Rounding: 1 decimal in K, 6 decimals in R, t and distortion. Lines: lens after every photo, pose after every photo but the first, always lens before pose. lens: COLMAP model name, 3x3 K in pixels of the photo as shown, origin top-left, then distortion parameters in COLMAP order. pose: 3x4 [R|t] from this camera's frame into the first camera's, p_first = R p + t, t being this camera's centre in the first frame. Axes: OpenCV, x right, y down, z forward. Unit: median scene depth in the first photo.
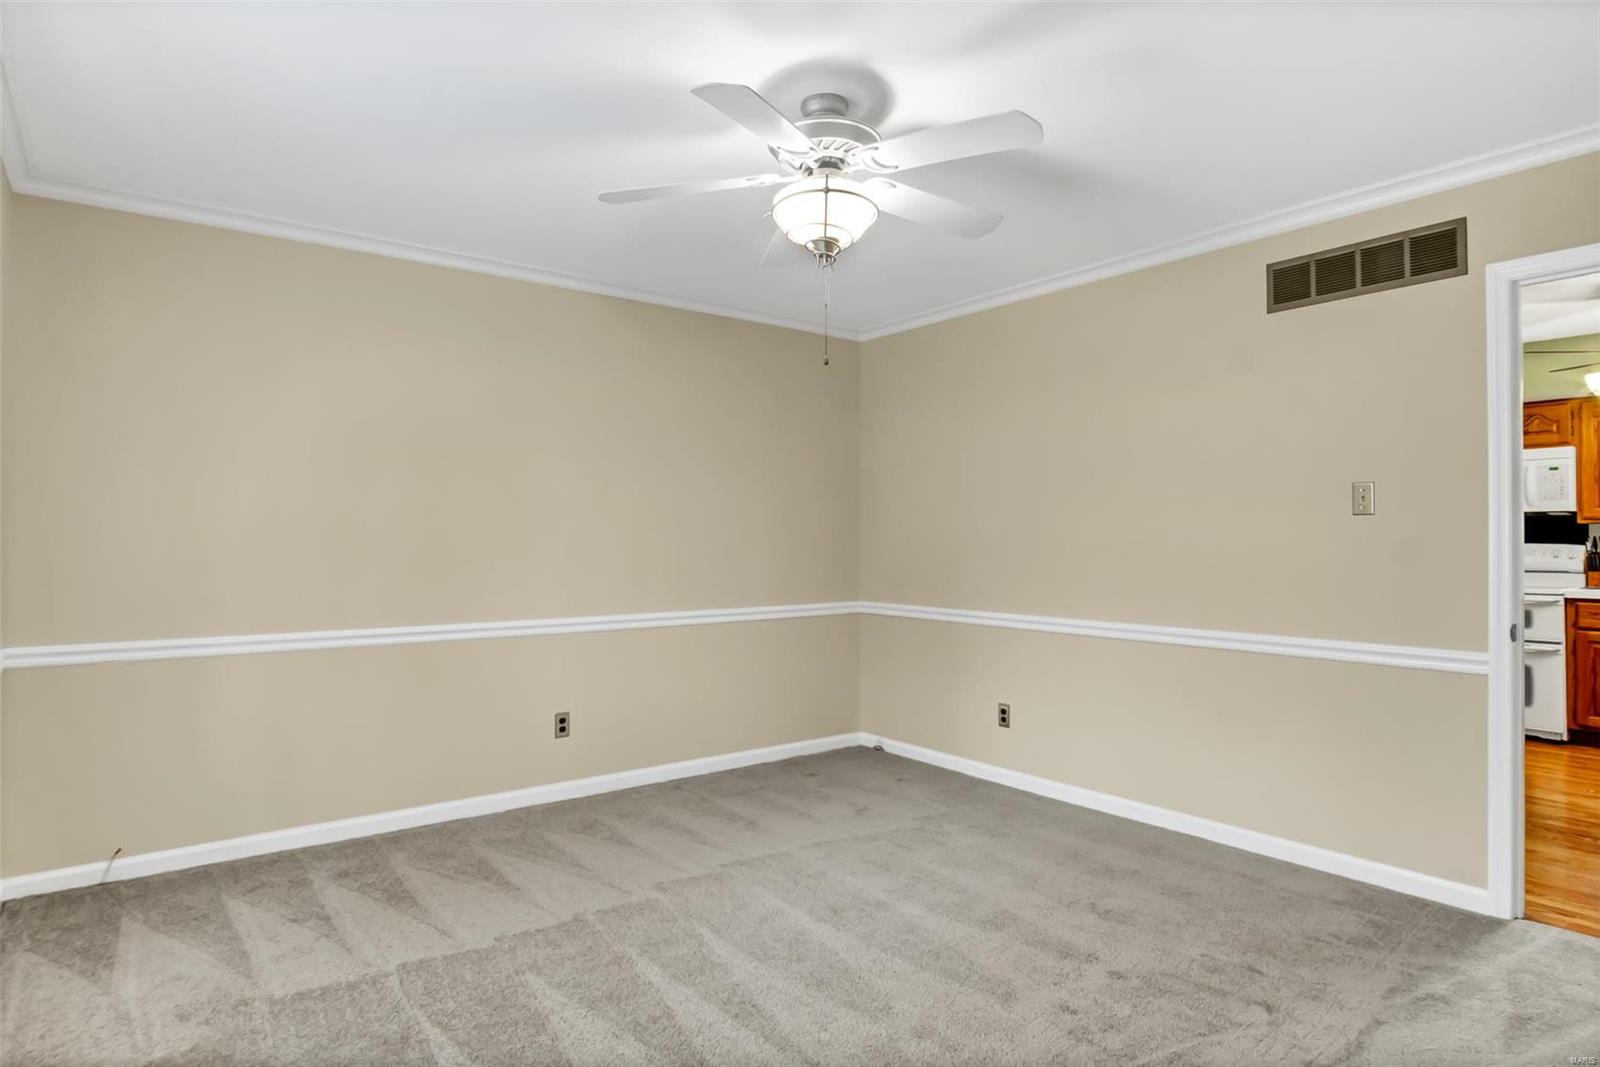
lens RADIAL K [[904.9, 0, 789.6], [0, 904.9, 537.2], [0, 0, 1]] dist [-0.021171, 0.001107]
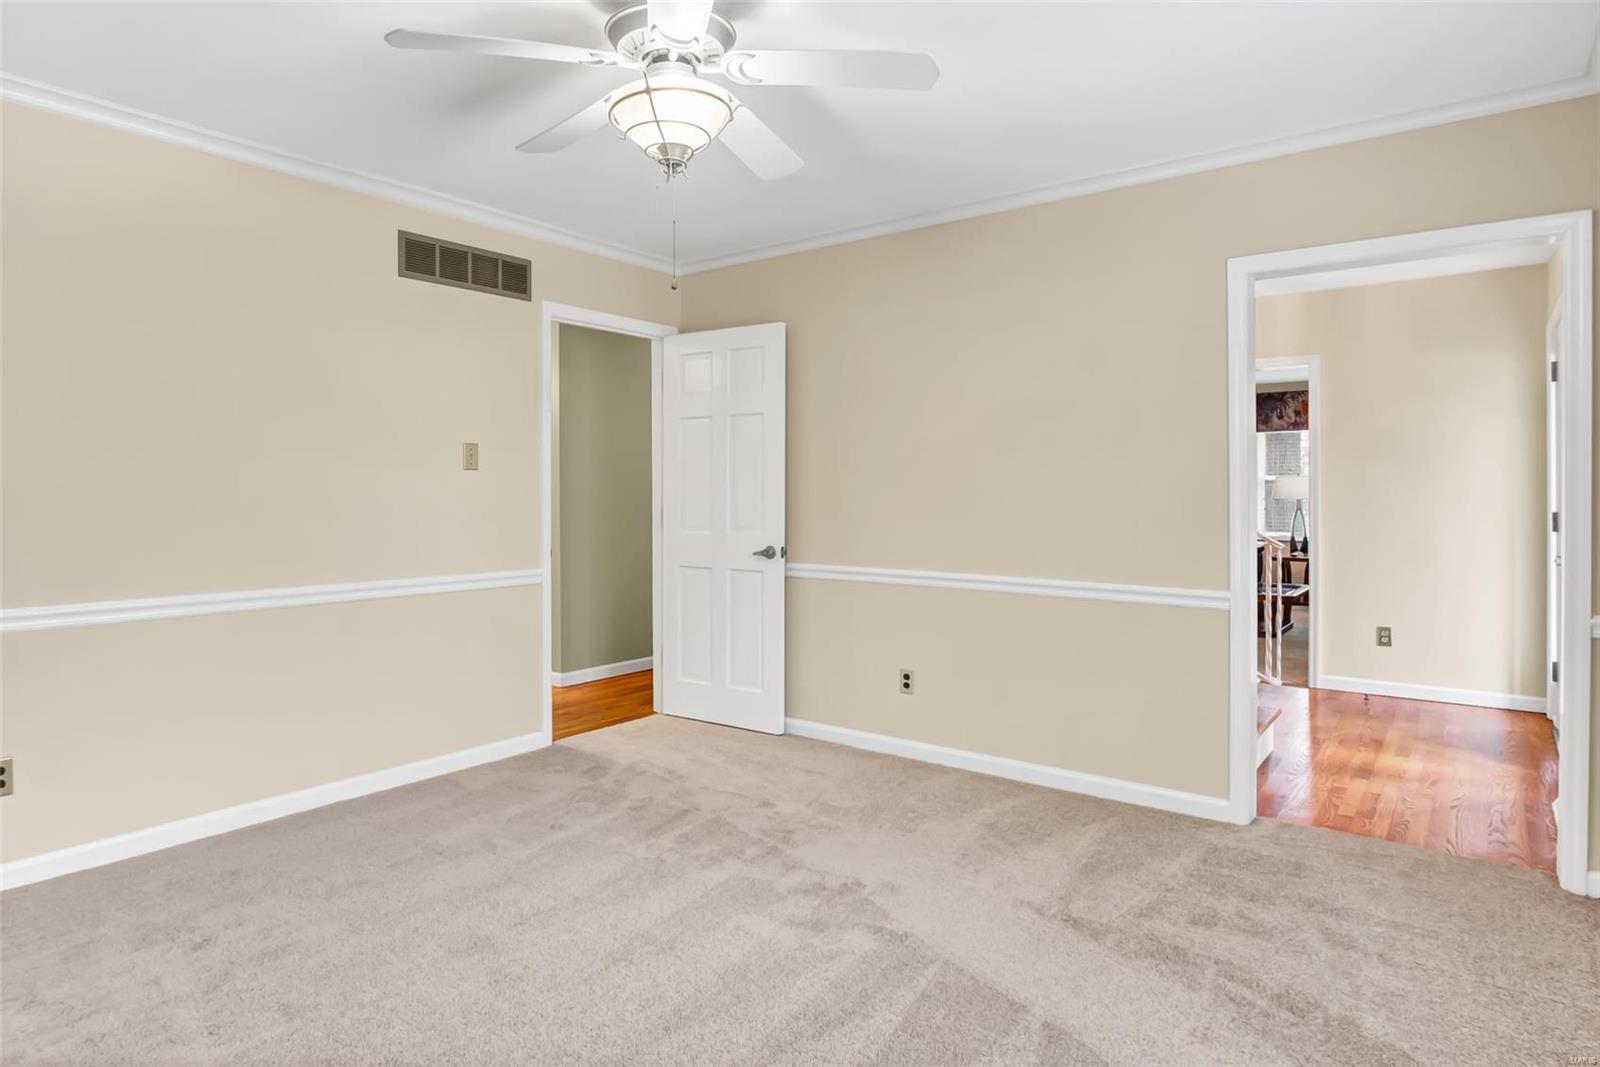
lens RADIAL K [[926.3, 0, 797.9], [0, 926.3, 494.2], [0, 0, 1]] dist [-0.002228, -0.000411]
pose [[-0.269728, -0.000048, 0.962936, -0.675522], [-0.001105, 0.999999, -0.000259, 0.009694], [-0.962936, -0.001134, -0.269728, 0.868571]]
